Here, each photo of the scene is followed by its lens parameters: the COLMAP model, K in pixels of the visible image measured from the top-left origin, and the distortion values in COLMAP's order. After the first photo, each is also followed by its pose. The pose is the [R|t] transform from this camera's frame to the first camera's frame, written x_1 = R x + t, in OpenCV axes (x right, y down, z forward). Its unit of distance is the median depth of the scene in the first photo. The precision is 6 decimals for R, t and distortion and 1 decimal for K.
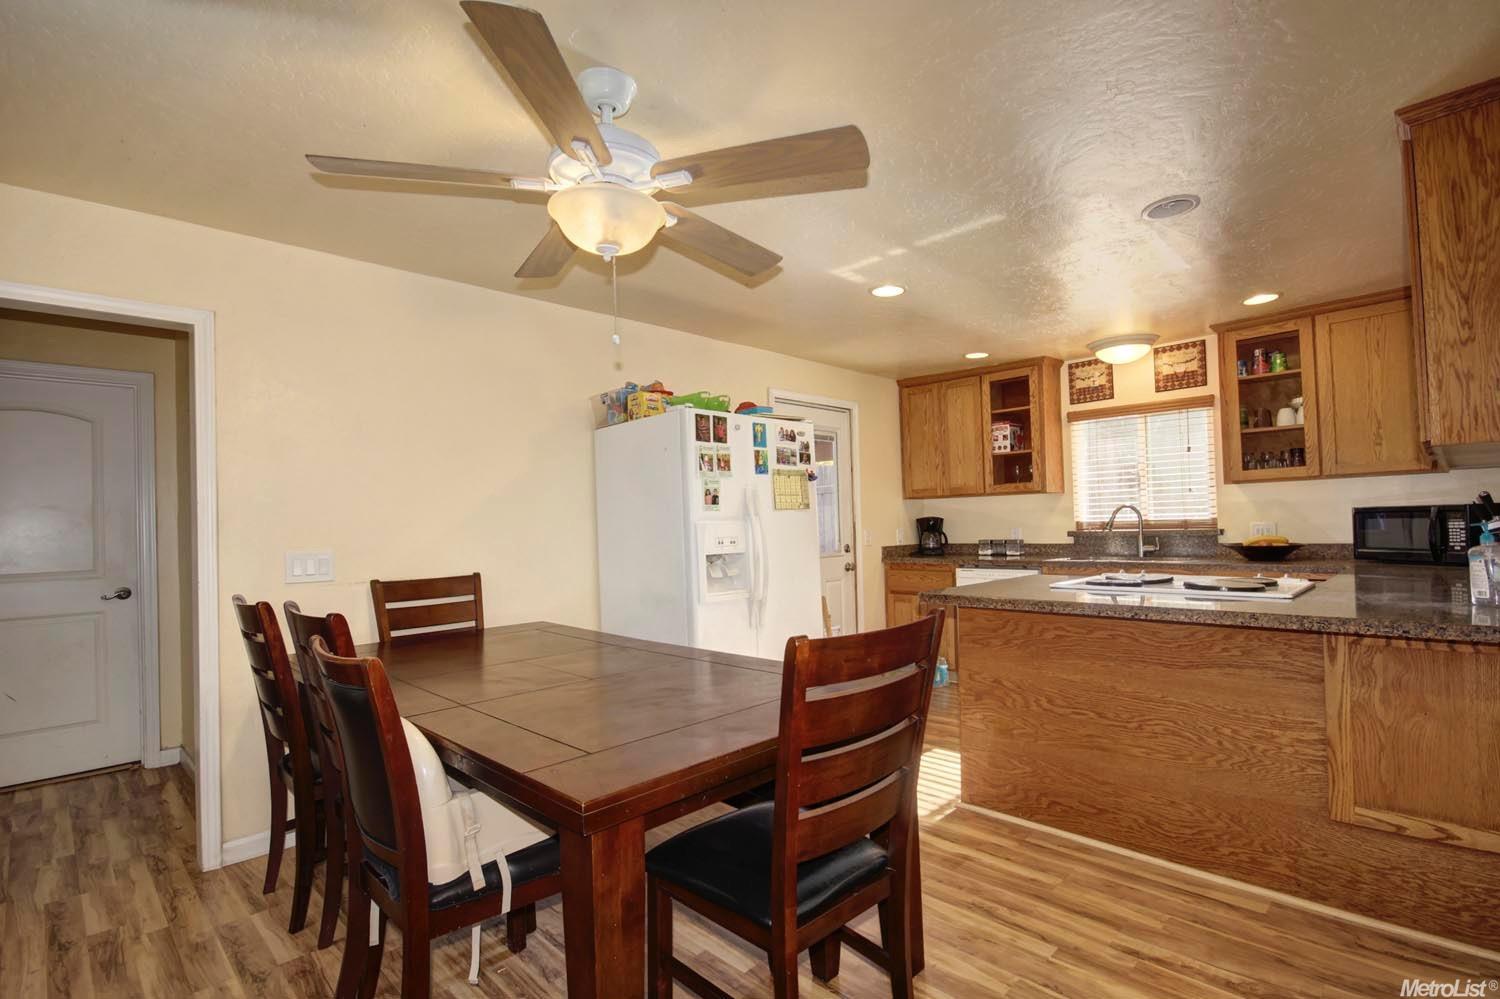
lens RADIAL K [[724.3, 0, 756.7], [0, 724.3, 514.5], [0, 0, 1]] dist [-0.002247, 0.000198]
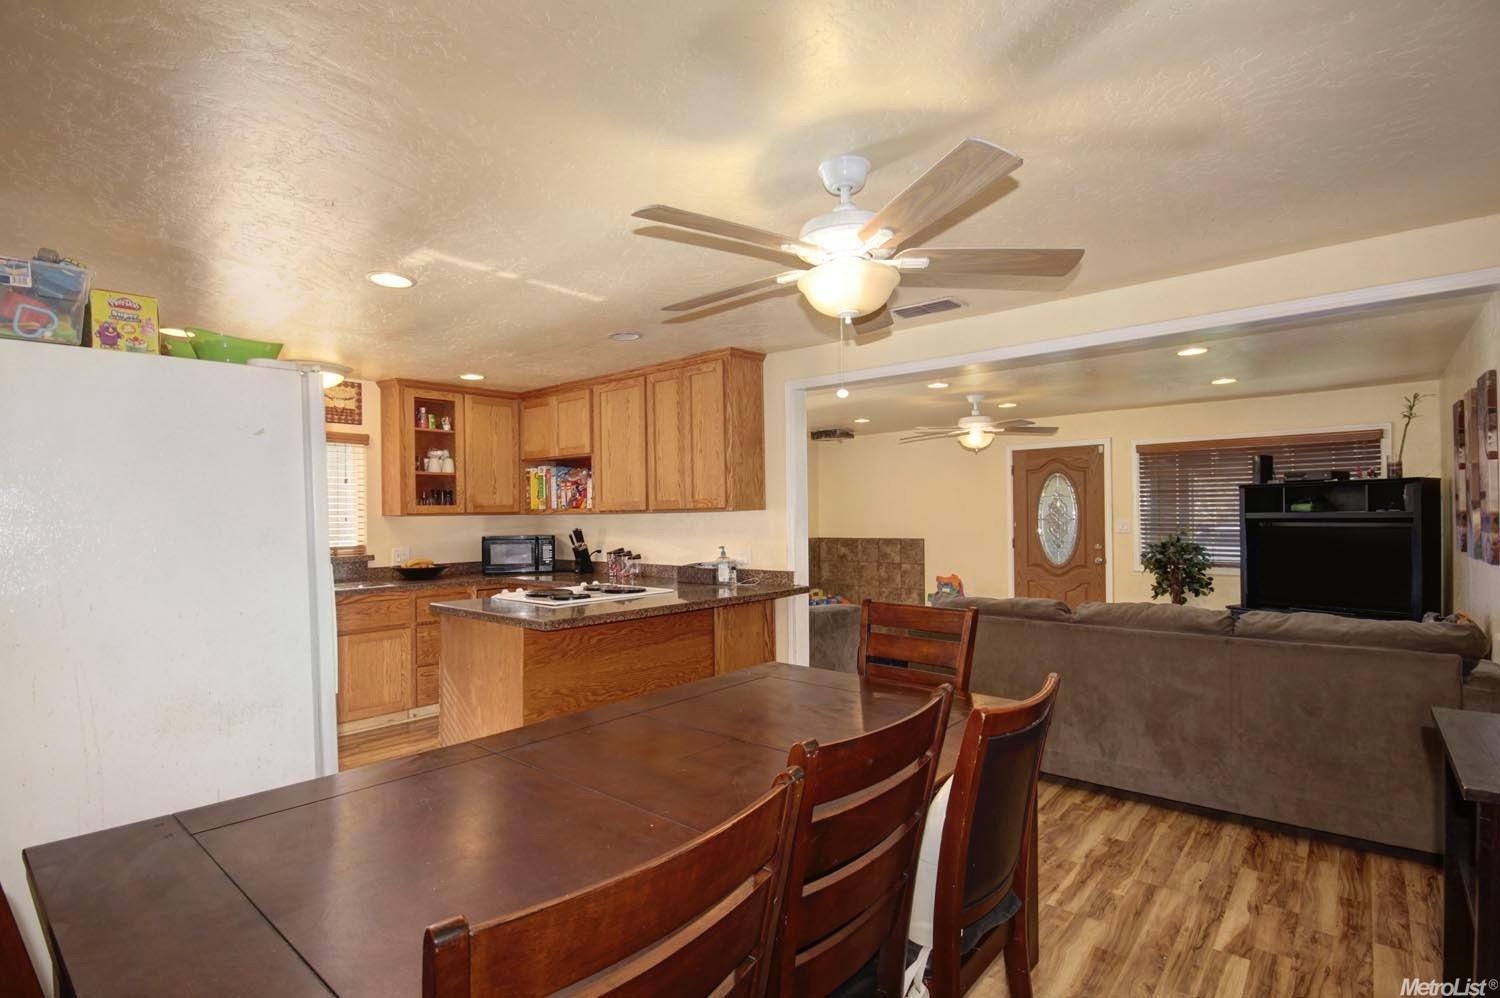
lens RADIAL K [[712.7, 0, 753.3], [0, 712.7, 516.3], [0, 0, 1]] dist [-0.003457, 0.000081]
pose [[-0.078045, 0.028080, 0.996554, -0.537463], [0.000030, 0.999603, -0.028163, -0.008894], [-0.996950, -0.002168, -0.078015, 0.517331]]
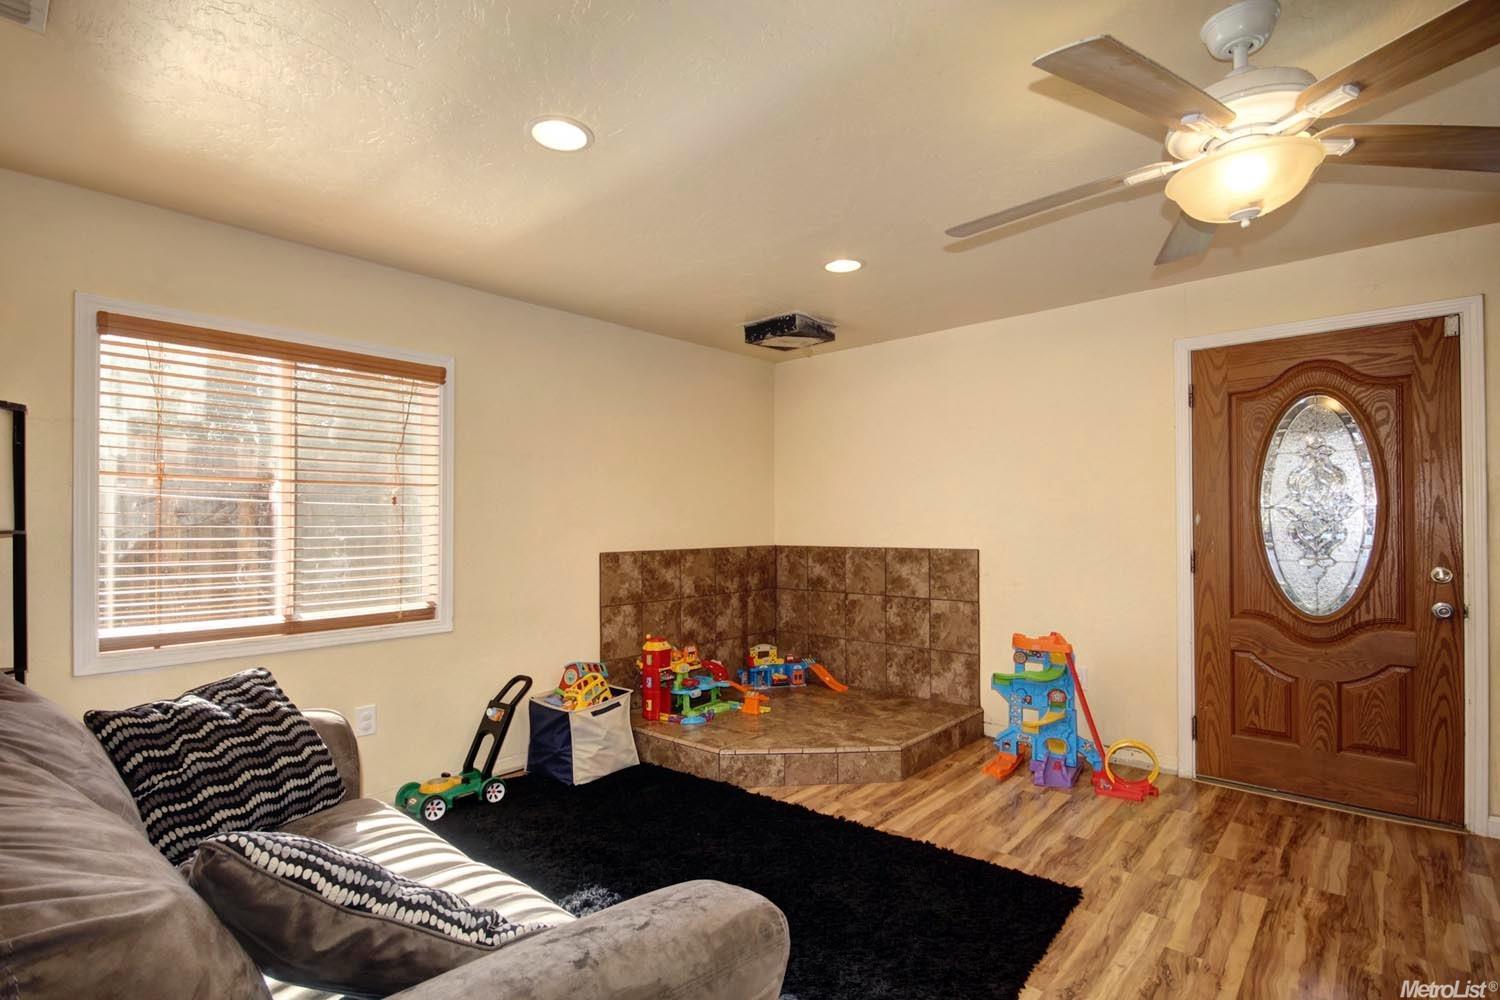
lens RADIAL K [[724.3, 0, 756.7], [0, 724.3, 515.0], [0, 0, 1]] dist [-0.002247, 0.000198]
pose [[-0.068386, 0.036751, 0.996982, 0.429822], [-0.006642, 0.999282, -0.037292, -0.010478], [-0.997637, -0.009172, -0.068093, 0.259372]]
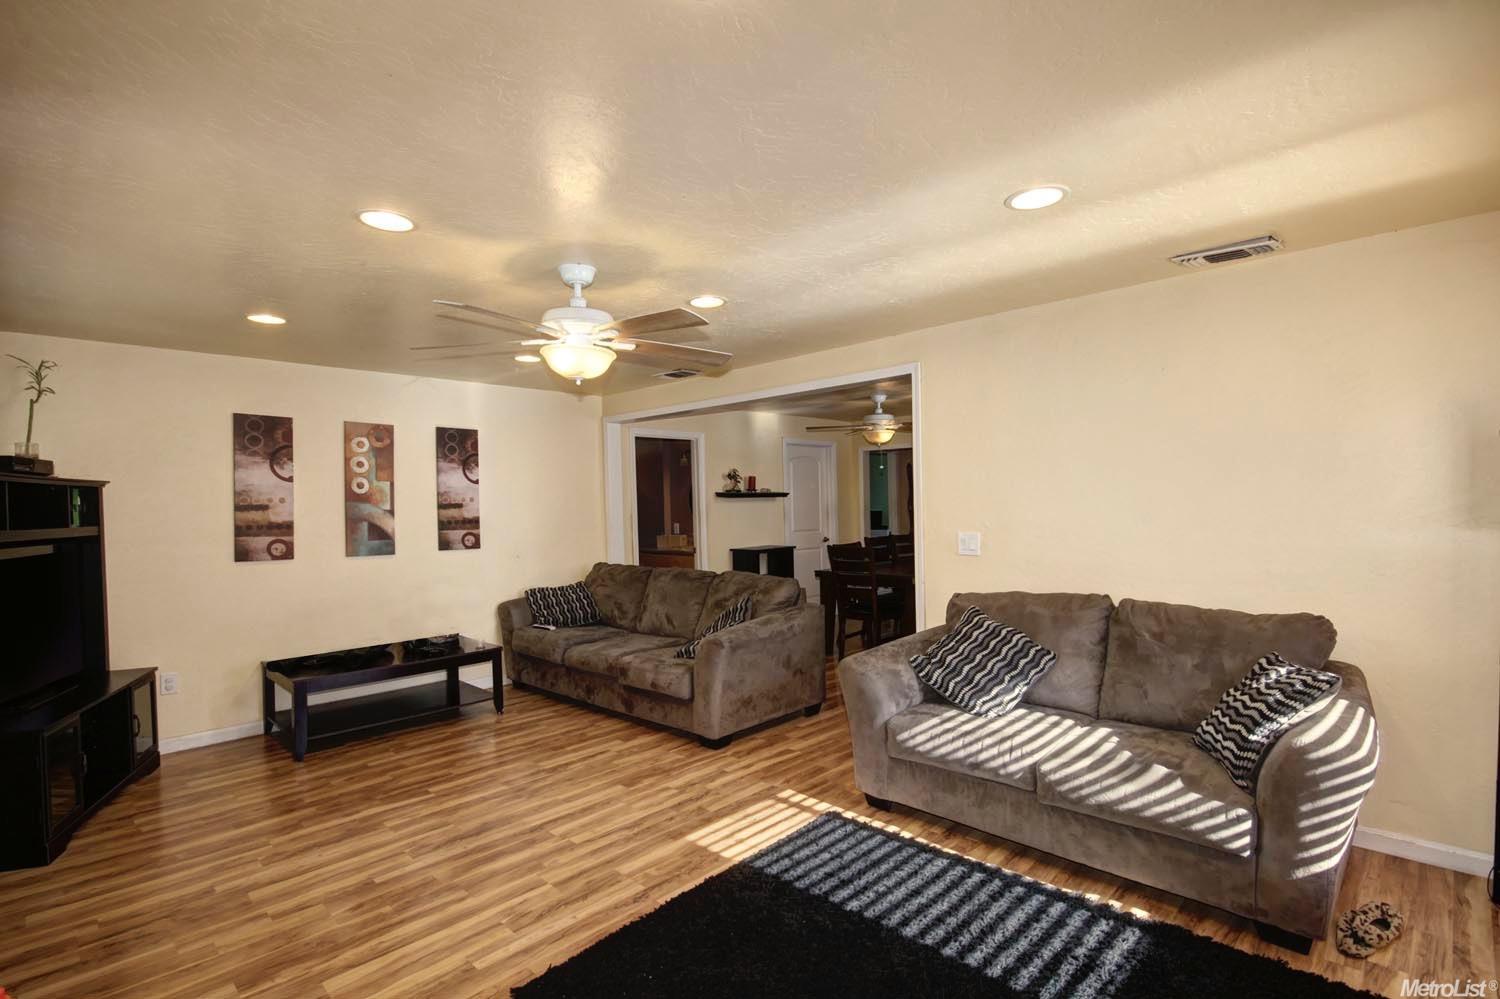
lens RADIAL K [[712.7, 0, 753.3], [0, 712.7, 516.8], [0, 0, 1]] dist [-0.003457, 0.000081]
pose [[0.014619, 0.044821, -0.998888, 1.420026], [0.032963, 0.998430, 0.045283, -0.074719], [0.999350, -0.033588, 0.013119, 0.137247]]
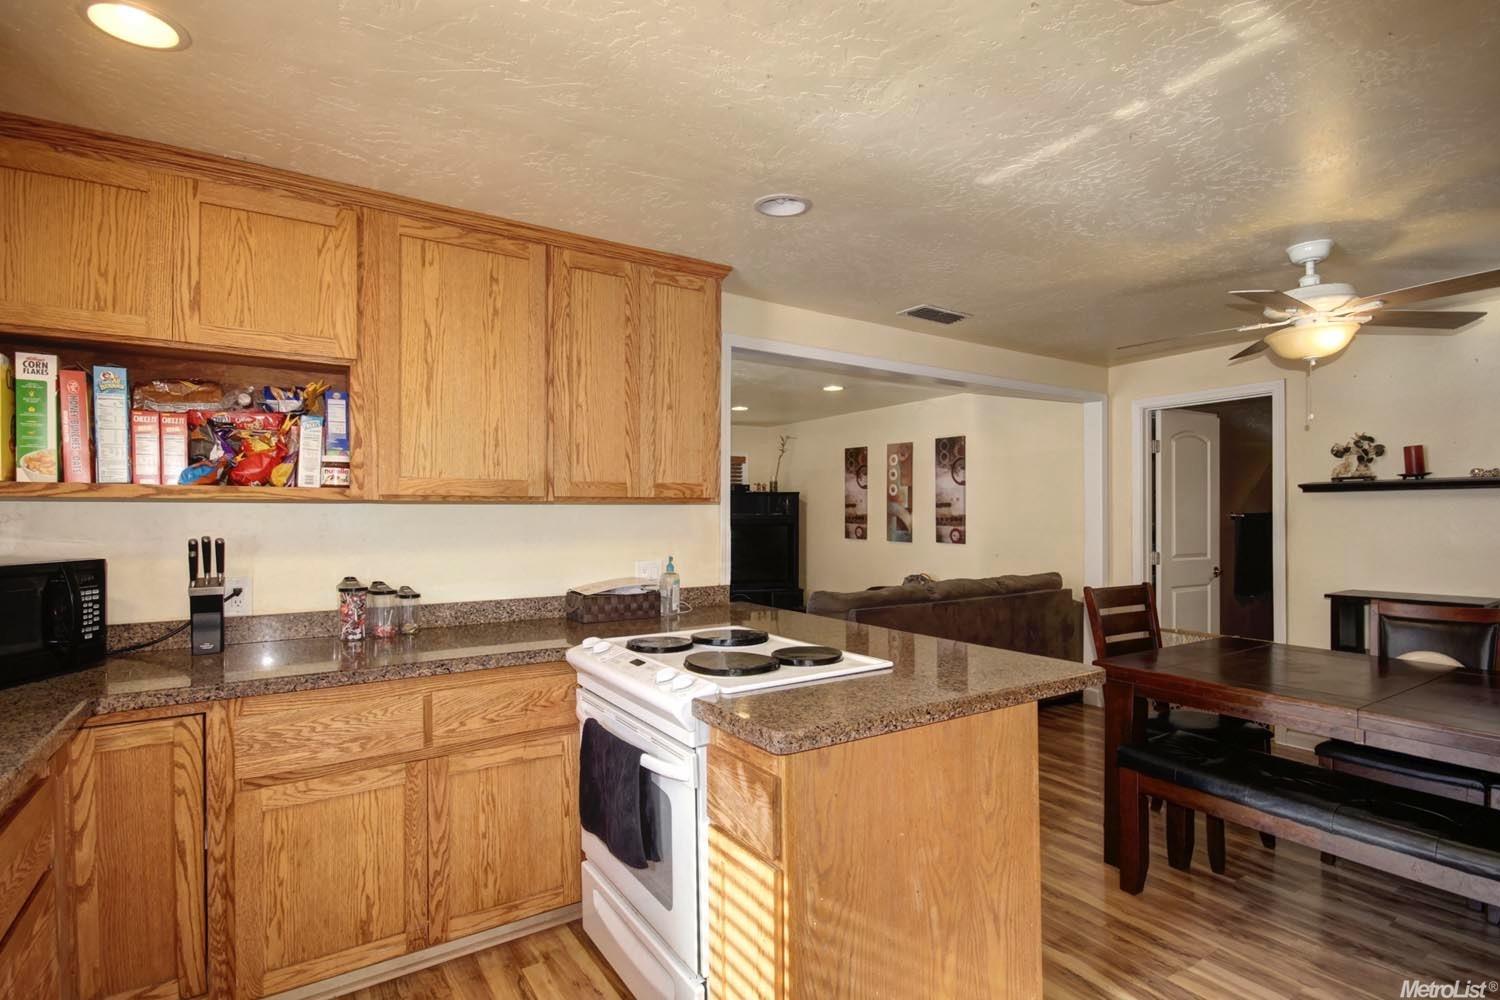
lens RADIAL K [[732.1, 0, 760.2], [0, 732.1, 514.1], [0, 0, 1]] dist [-0.004366, -0.000664]
pose [[-0.979645, 0.028940, 0.198641, 0.262392], [0.025871, 0.999503, -0.018027, -0.020186], [-0.199064, -0.012521, -0.979907, 1.137358]]
